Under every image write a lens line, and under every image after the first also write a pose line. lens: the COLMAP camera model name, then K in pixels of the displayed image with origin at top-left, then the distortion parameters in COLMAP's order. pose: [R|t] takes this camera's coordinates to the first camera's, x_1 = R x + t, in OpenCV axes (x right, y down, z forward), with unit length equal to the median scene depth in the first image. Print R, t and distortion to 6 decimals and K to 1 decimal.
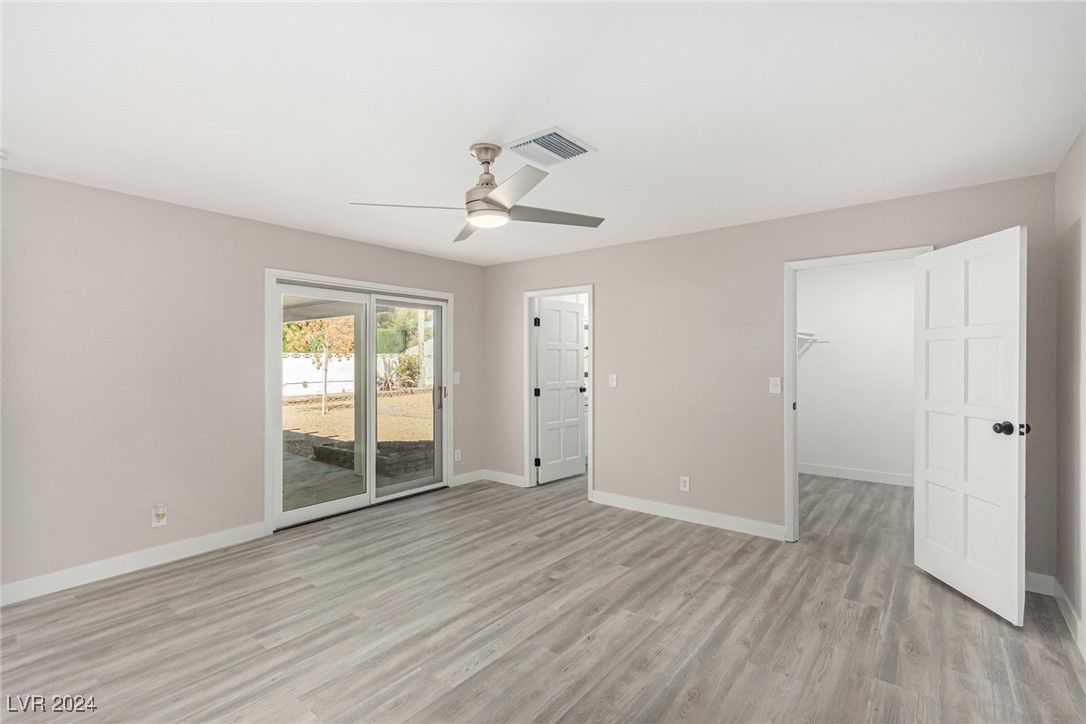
lens RADIAL K [[514.2, 0, 541.5], [0, 514.2, 359.6], [0, 0, 1]] dist [-0.001147, -0.000192]
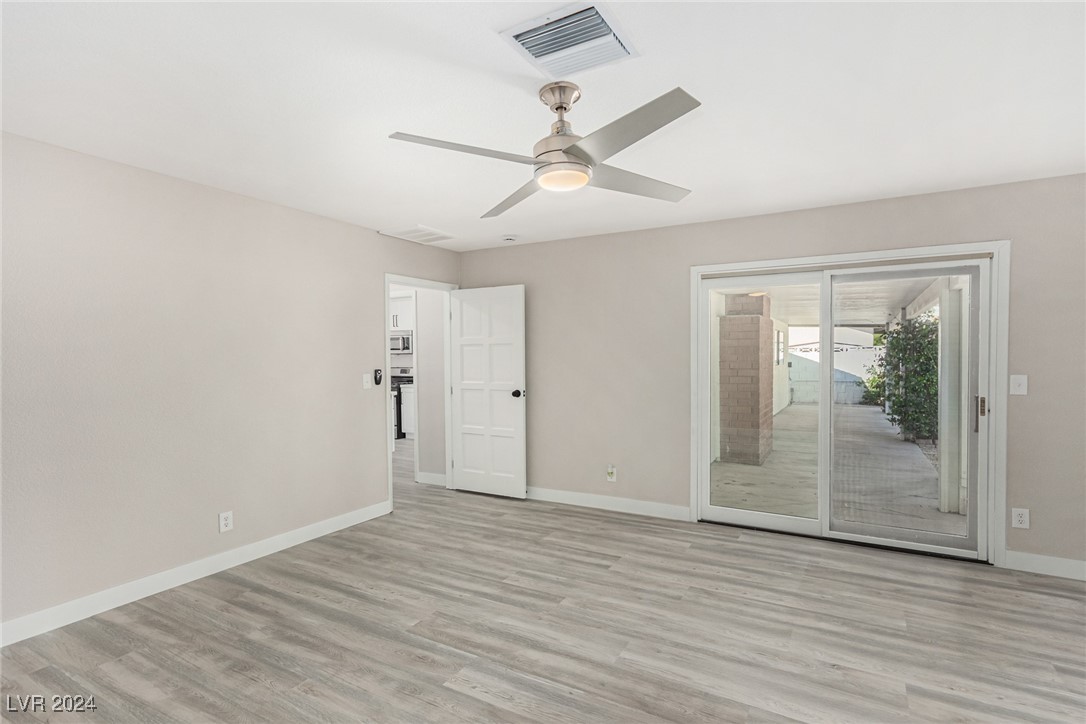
lens RADIAL K [[499.0, 0, 550.9], [0, 499.0, 362.0], [0, 0, 1]] dist [0.001338, 0.000230]
pose [[0.172342, 0.010671, -0.984979, 0.510429], [0.004821, 0.999920, 0.011677, 0.002189], [0.985025, -0.006761, 0.172277, 0.656964]]
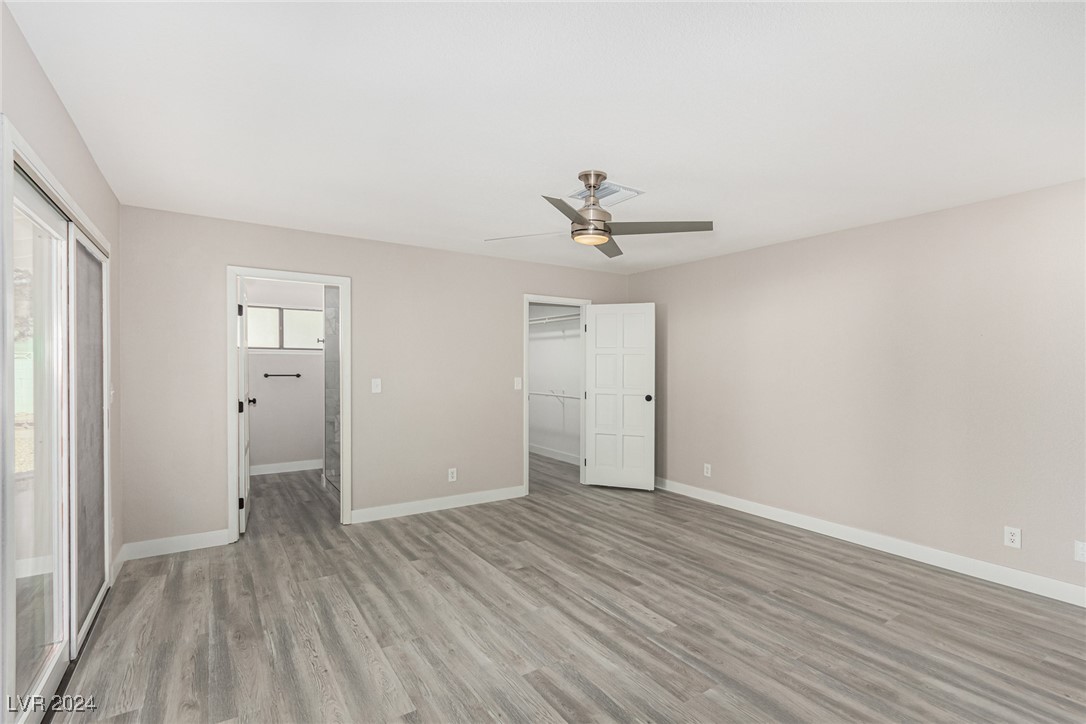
lens RADIAL K [[488.2, 0, 541.7], [0, 488.2, 360.8], [0, 0, 1]] dist [0.002375, -0.000091]
pose [[0.319445, 0.010518, 0.947546, -0.932496], [-0.005897, 0.999941, -0.009112, -0.018019], [-0.947586, -0.002677, 0.319489, 0.585901]]
